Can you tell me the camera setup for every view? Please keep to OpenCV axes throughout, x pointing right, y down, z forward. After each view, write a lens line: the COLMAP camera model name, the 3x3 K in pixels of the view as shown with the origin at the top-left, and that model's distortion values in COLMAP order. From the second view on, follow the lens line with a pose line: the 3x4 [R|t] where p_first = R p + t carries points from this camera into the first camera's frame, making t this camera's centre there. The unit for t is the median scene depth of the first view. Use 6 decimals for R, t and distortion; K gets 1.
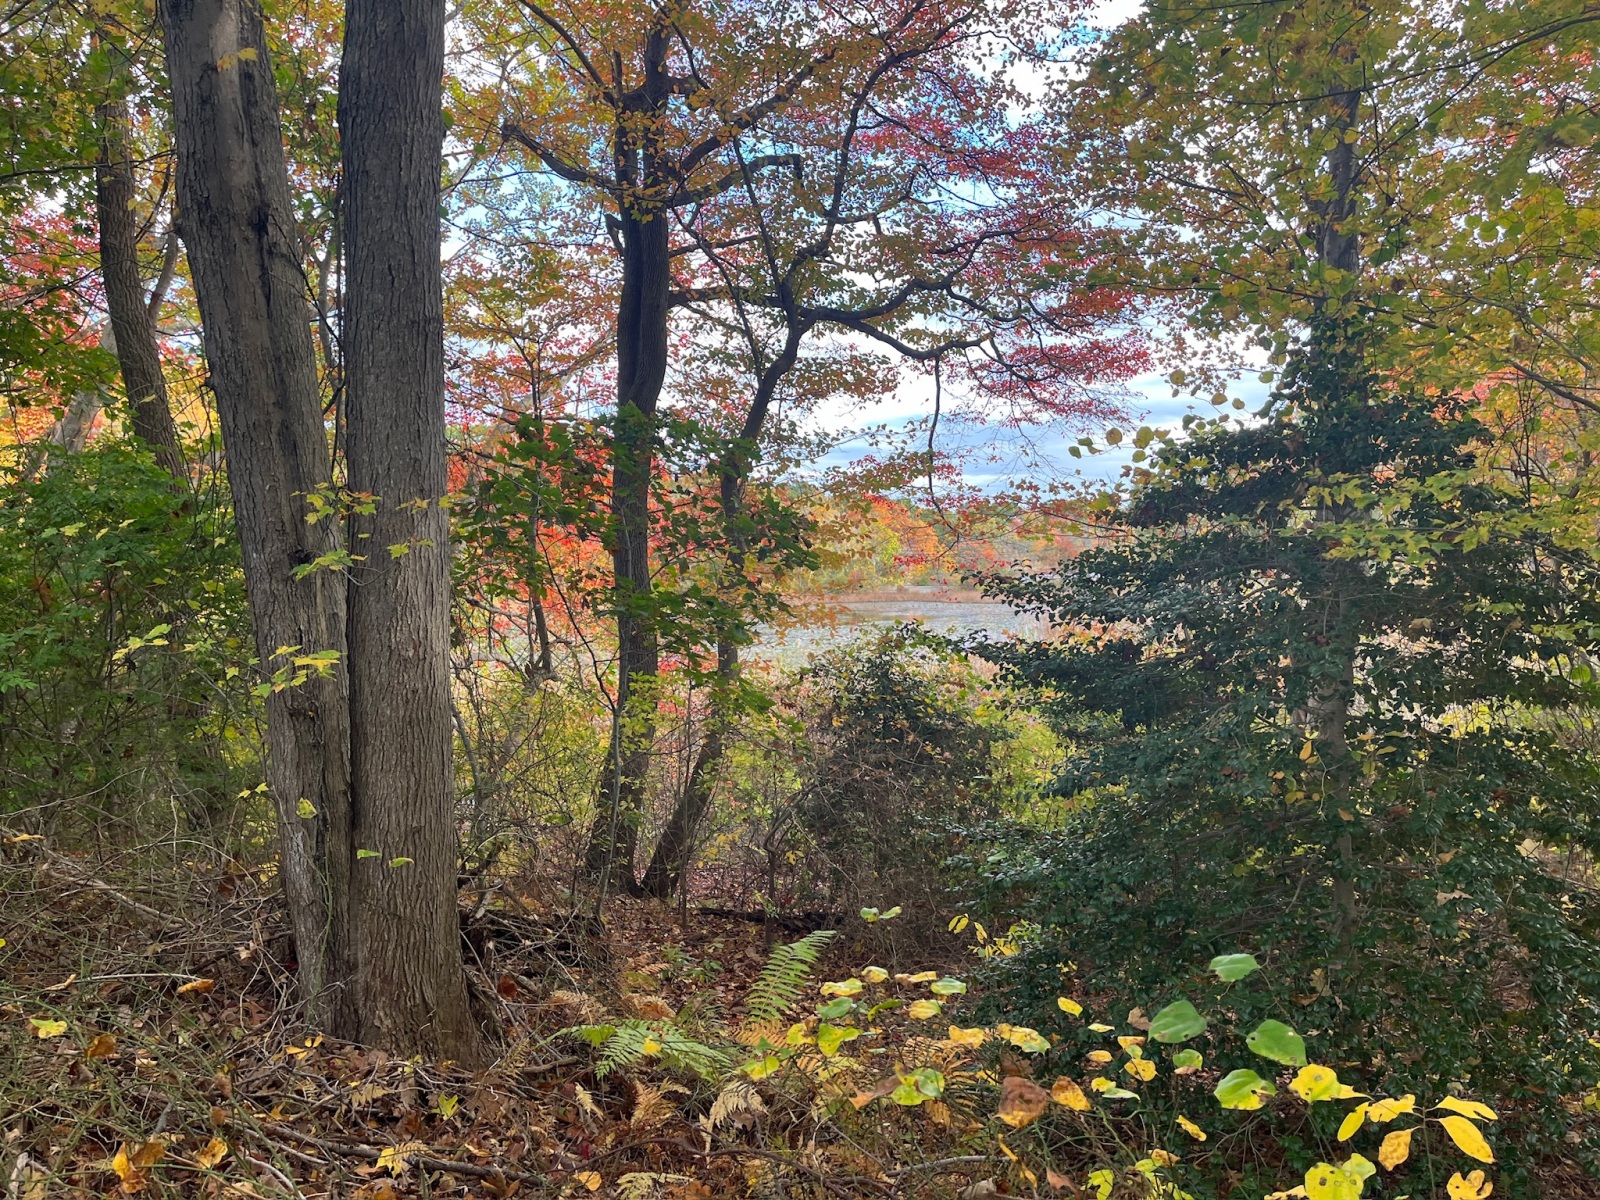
lens RADIAL K [[1196.8, 0, 800.0], [0, 1196.8, 600.0], [0, 0, 1]] dist [0.070115, -0.097316]
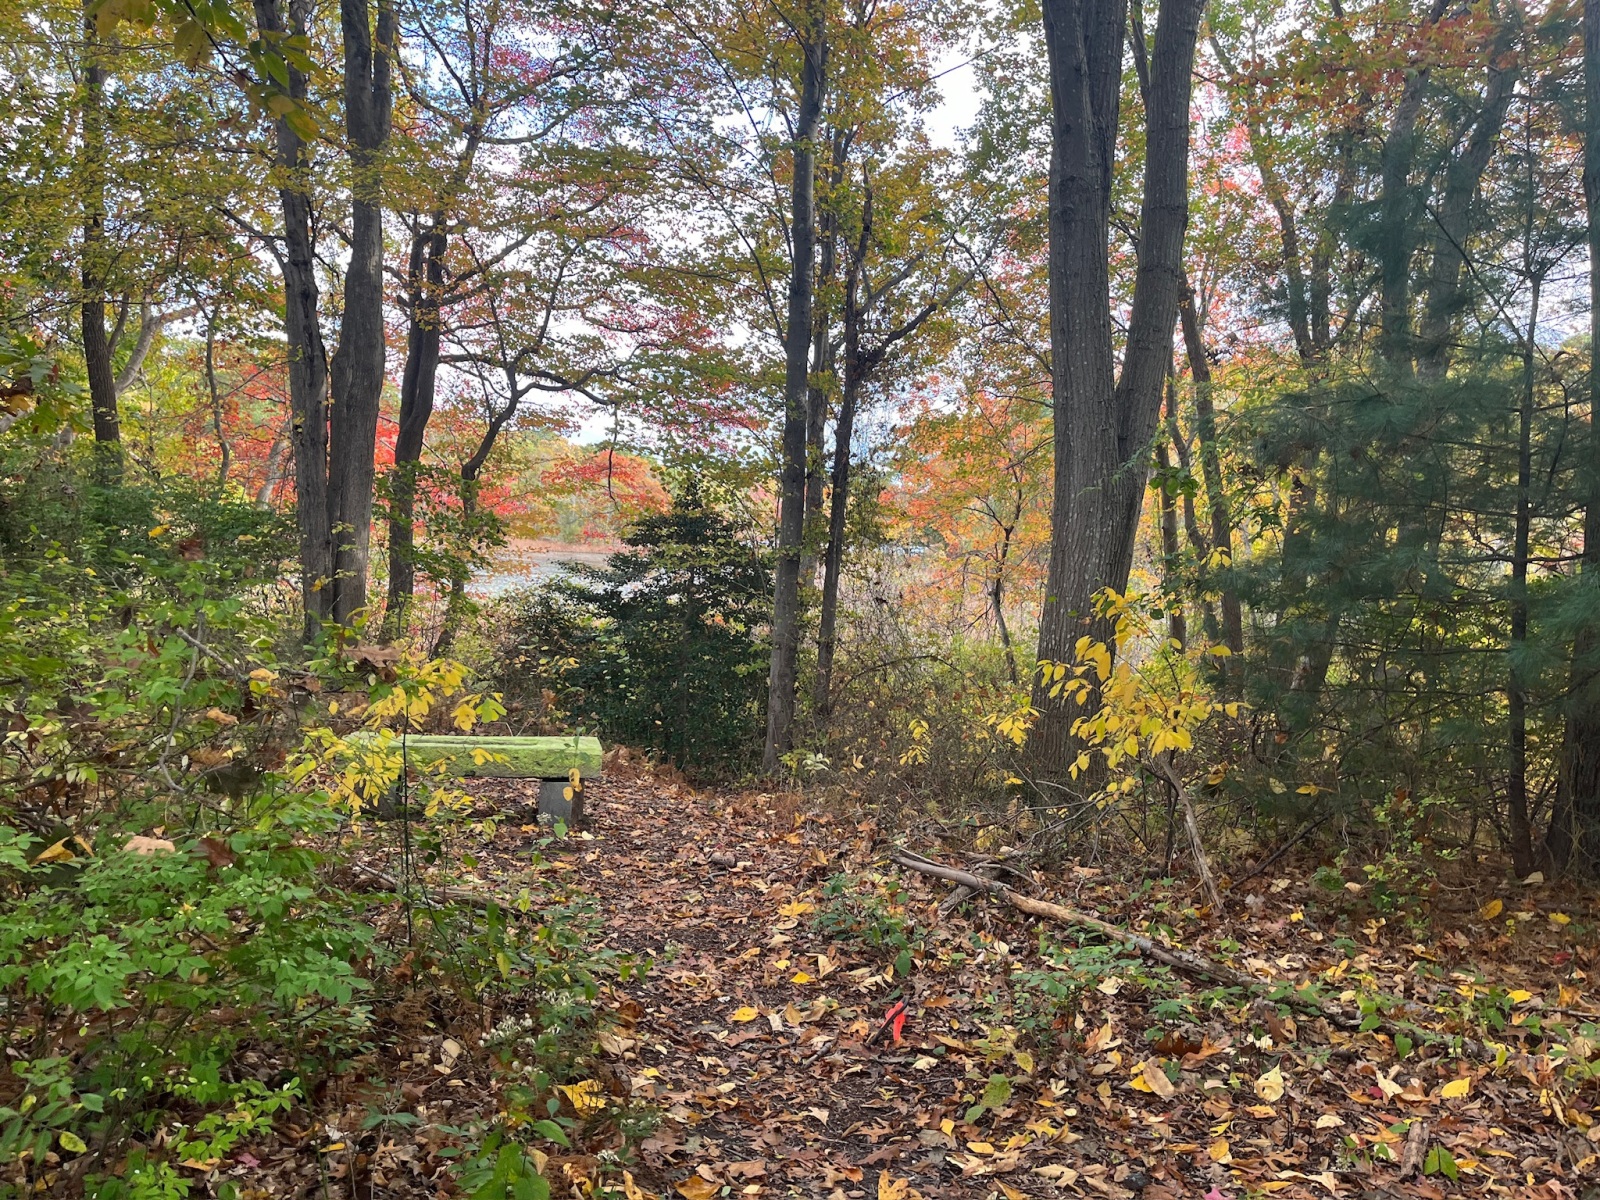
lens RADIAL K [[1196.8, 0, 800.0], [0, 1196.8, 600.0], [0, 0, 1]] dist [0.070115, -0.097316]
pose [[0.972095, 0.083378, 0.219272, 0.044227], [-0.091230, 0.995493, 0.025910, -0.026882], [-0.216123, -0.045191, 0.975320, -0.870377]]
